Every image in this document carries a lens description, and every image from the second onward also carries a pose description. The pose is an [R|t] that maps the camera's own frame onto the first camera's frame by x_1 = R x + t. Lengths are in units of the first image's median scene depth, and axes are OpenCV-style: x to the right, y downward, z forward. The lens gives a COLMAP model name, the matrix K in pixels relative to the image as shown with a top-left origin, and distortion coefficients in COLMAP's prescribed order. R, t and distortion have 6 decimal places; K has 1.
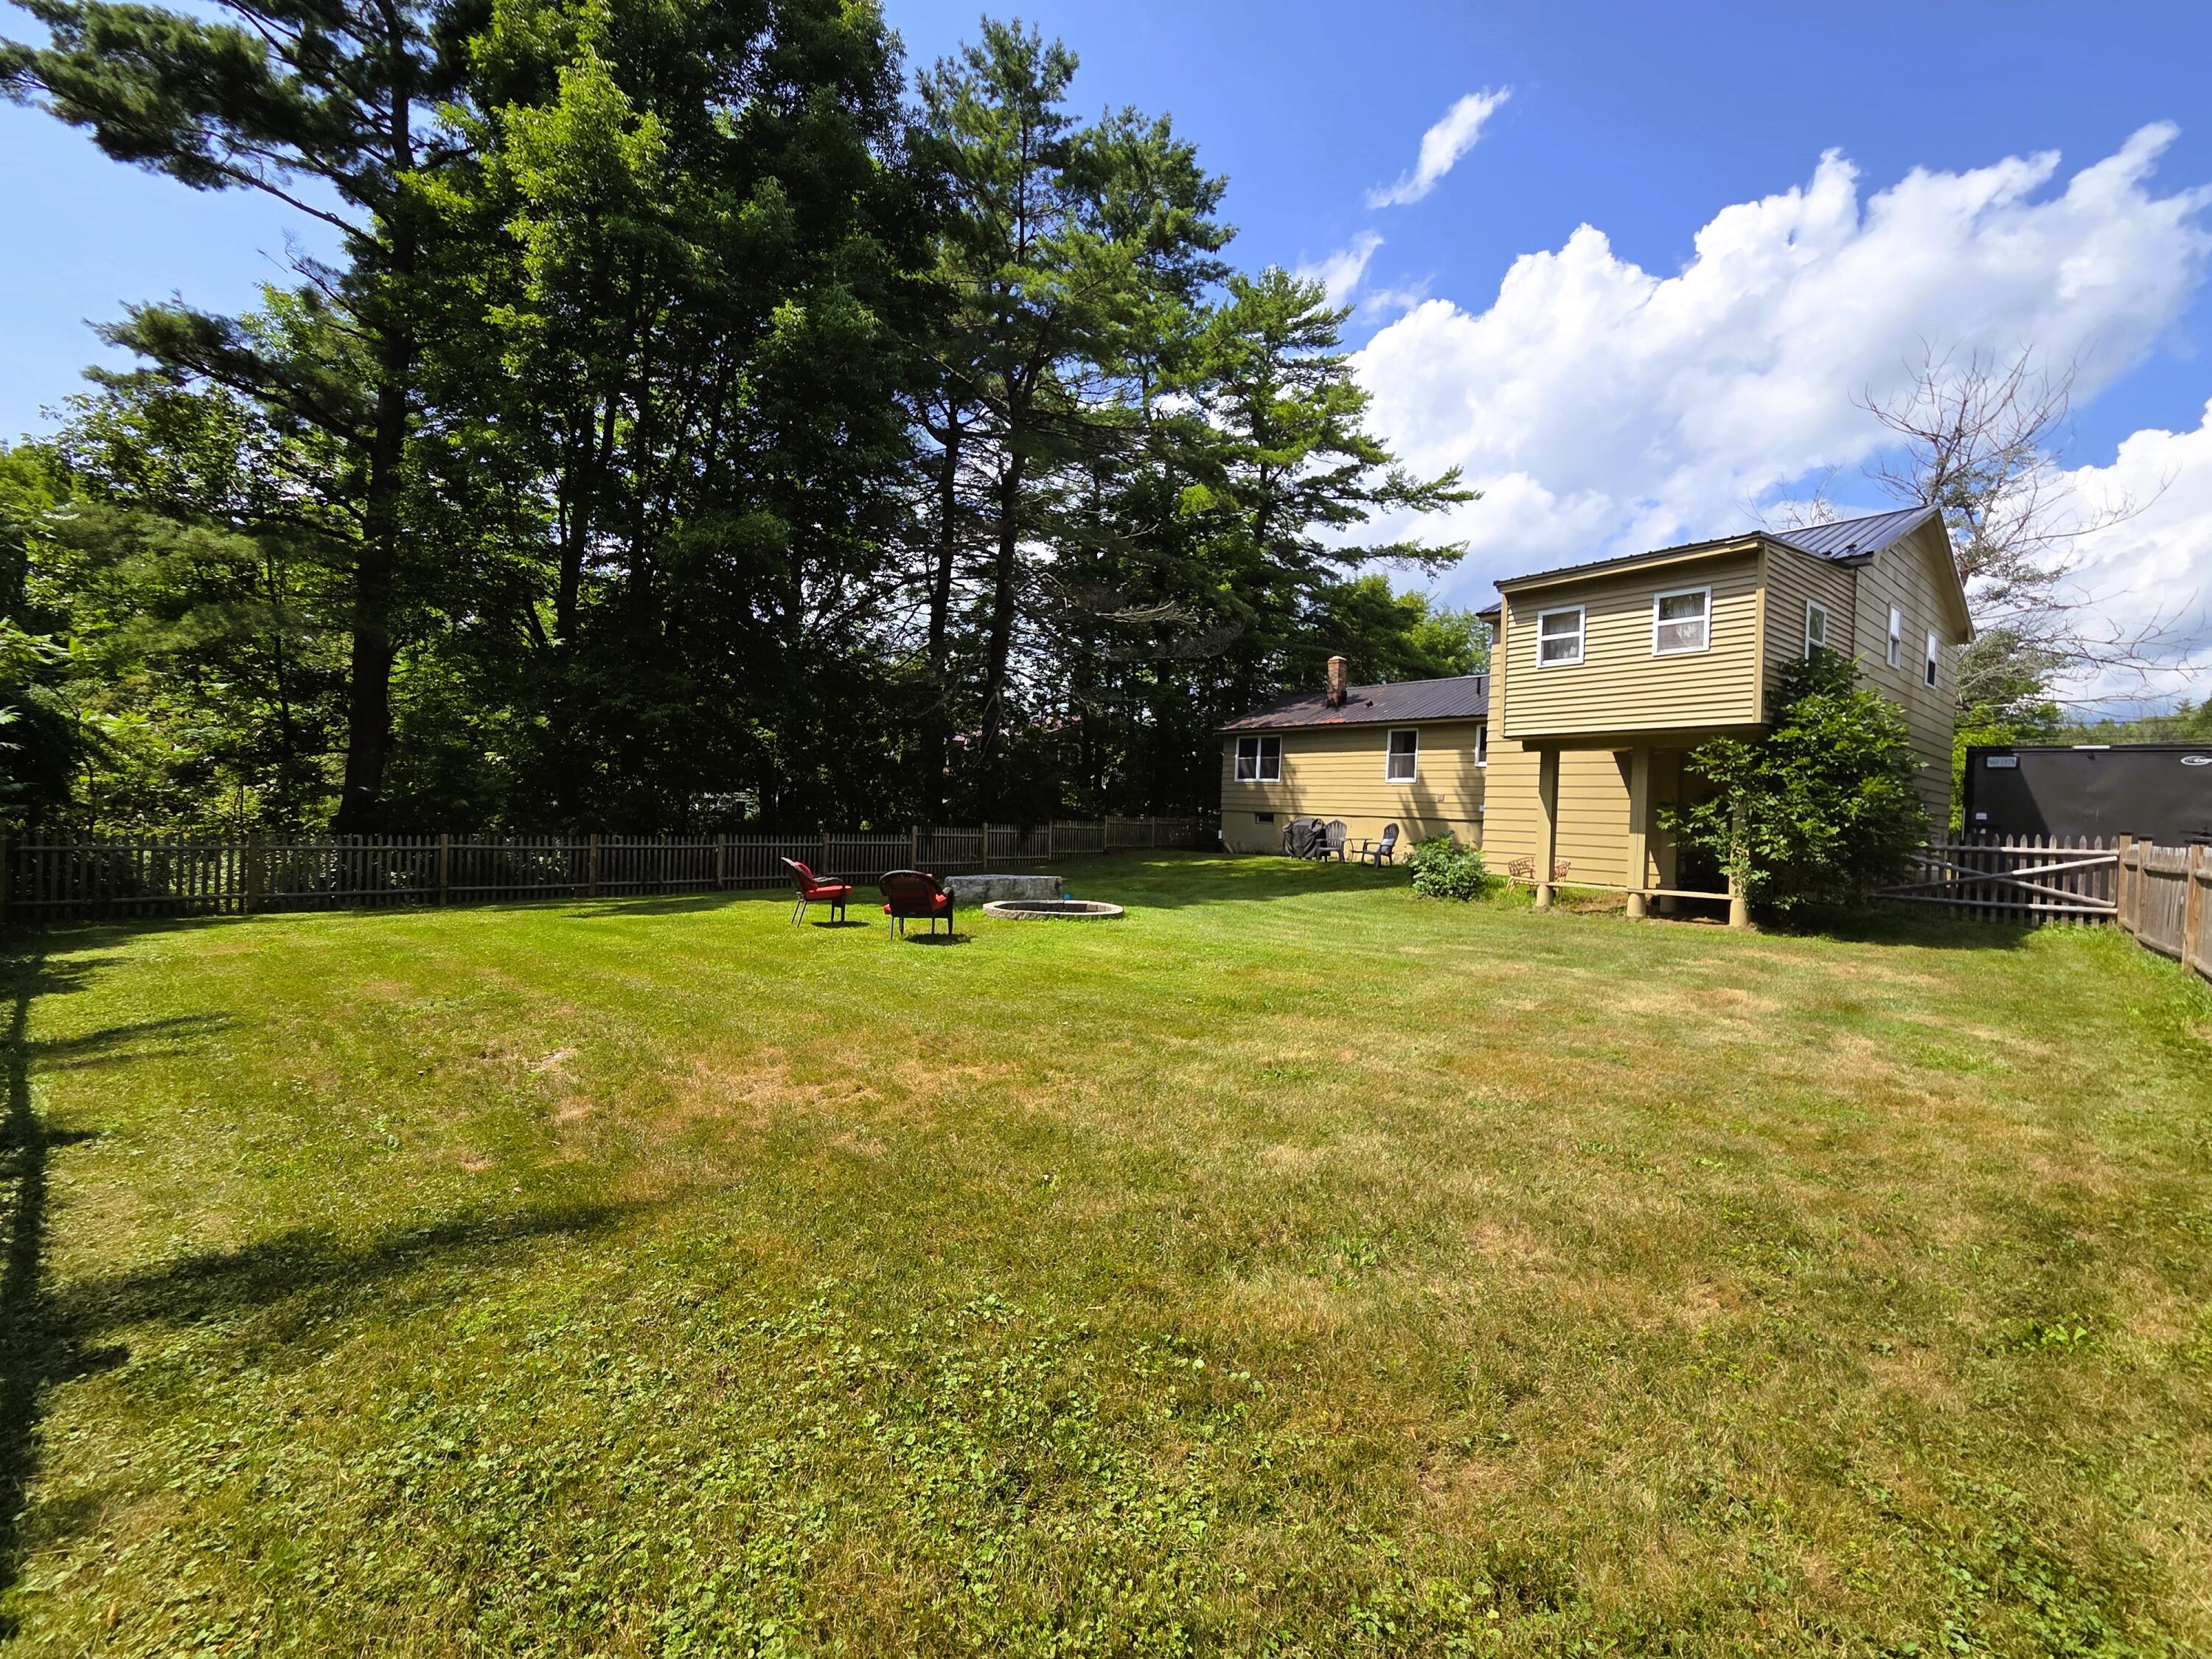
lens RADIAL K [[907.3, 0, 1104.5], [0, 907.3, 819.2], [0, 0, 1]] dist [-0.001093, 0.000799]
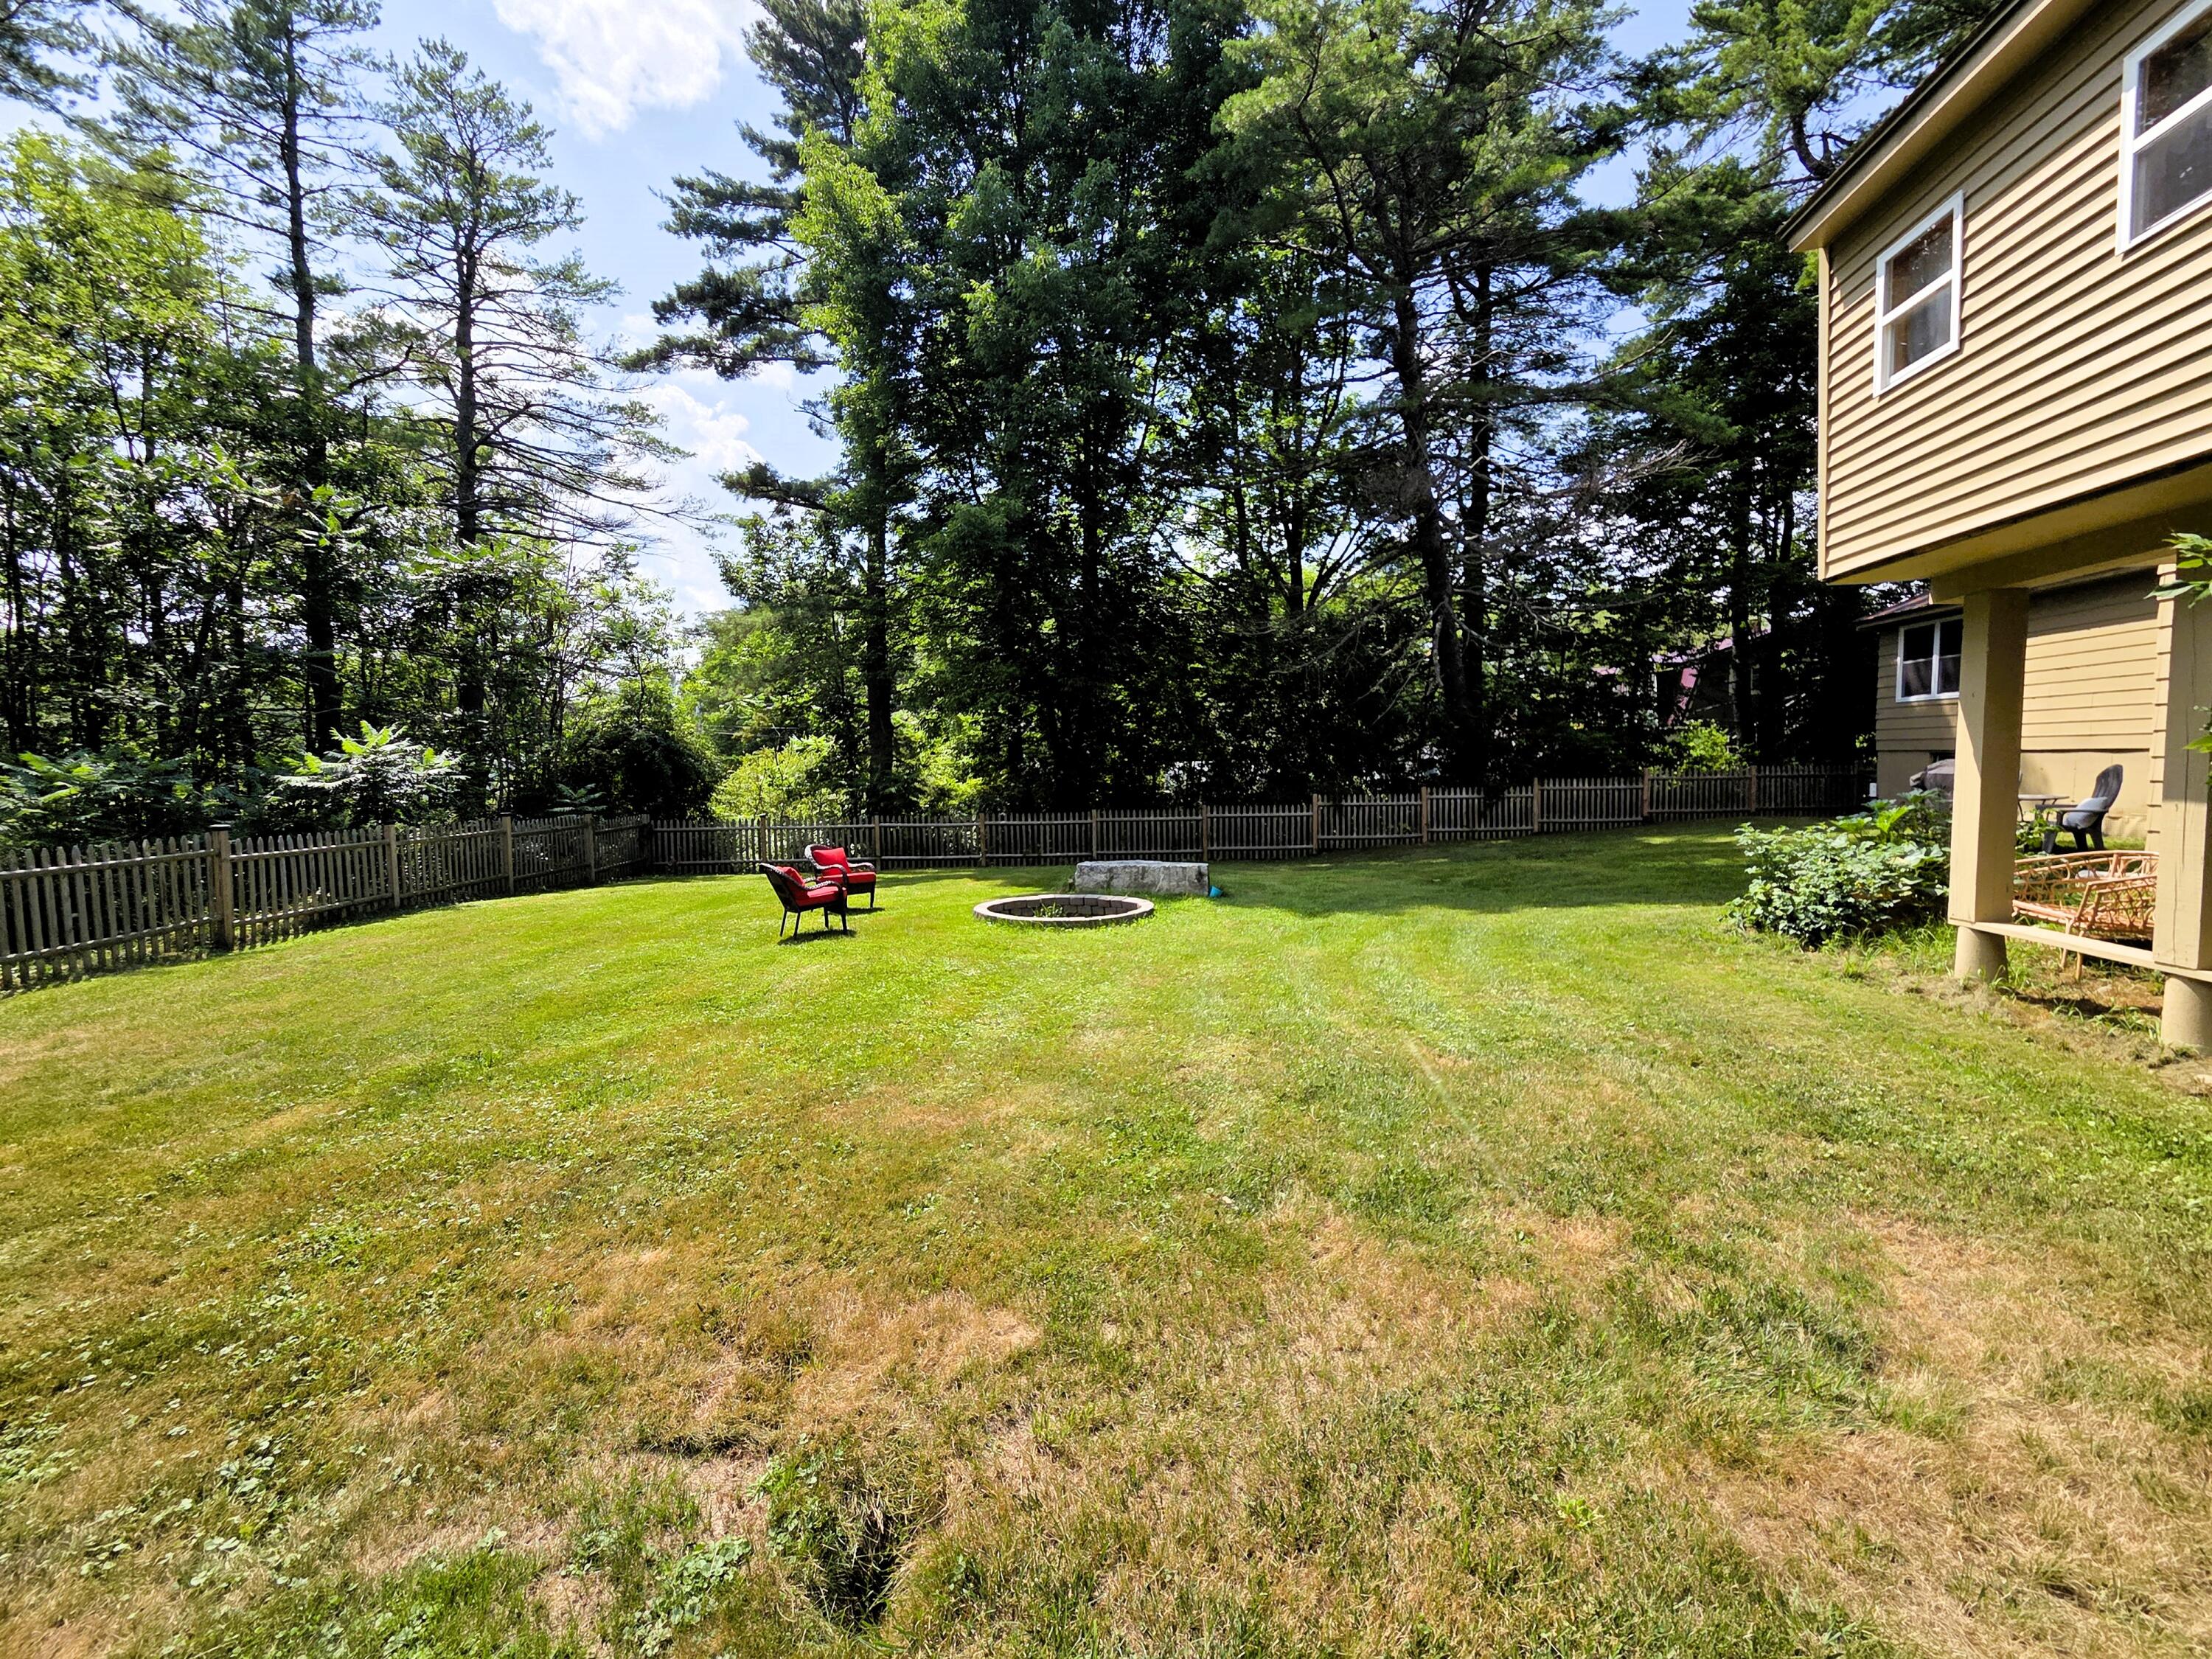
lens RADIAL K [[907.3, 0, 1104.5], [0, 907.3, 819.2], [0, 0, 1]] dist [-0.001093, 0.000799]
pose [[0.673359, -0.003718, -0.739306, 0.287990], [0.038038, 0.998837, 0.029622, -0.002046], [0.738336, -0.048068, 0.672718, 0.243753]]
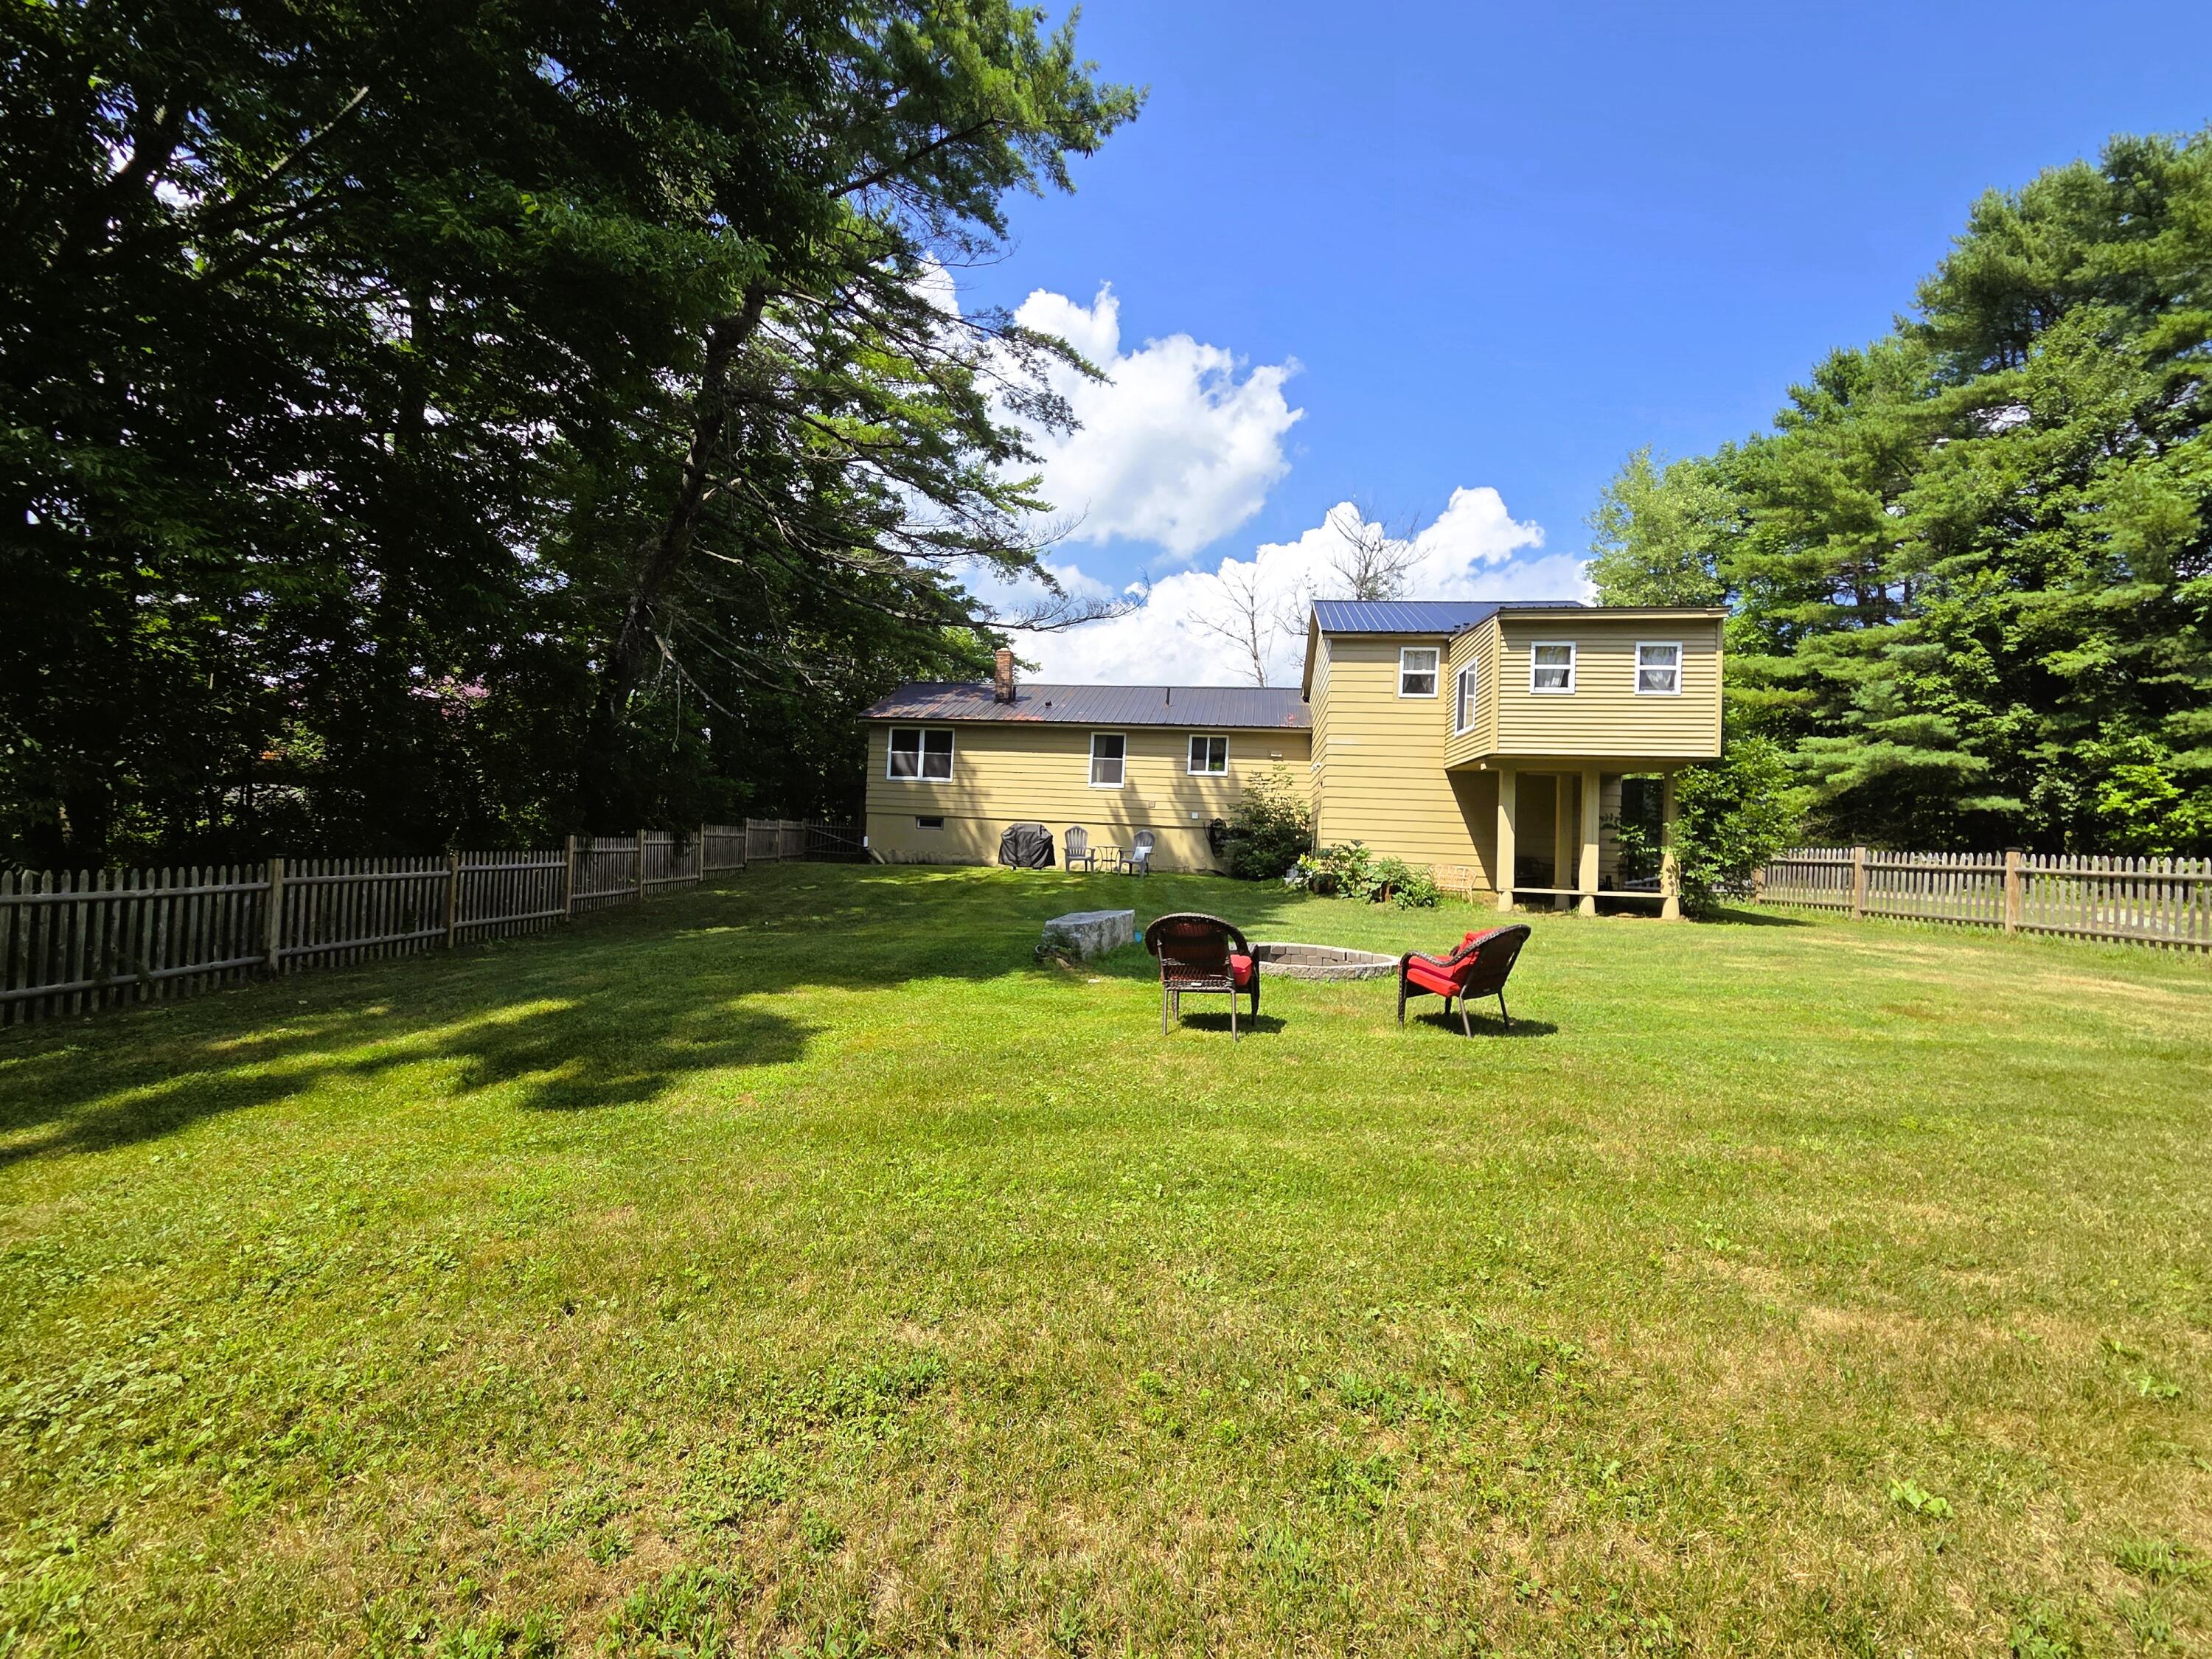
lens RADIAL K [[918.6, 0, 1101.2], [0, 918.6, 820.5], [0, 0, 1]] dist [0.000025, 0.000176]
pose [[0.755437, 0.005641, 0.655197, -0.331207], [-0.007461, 0.999972, -0.000007, -0.005257], [-0.655179, -0.004883, 0.755458, 0.262979]]
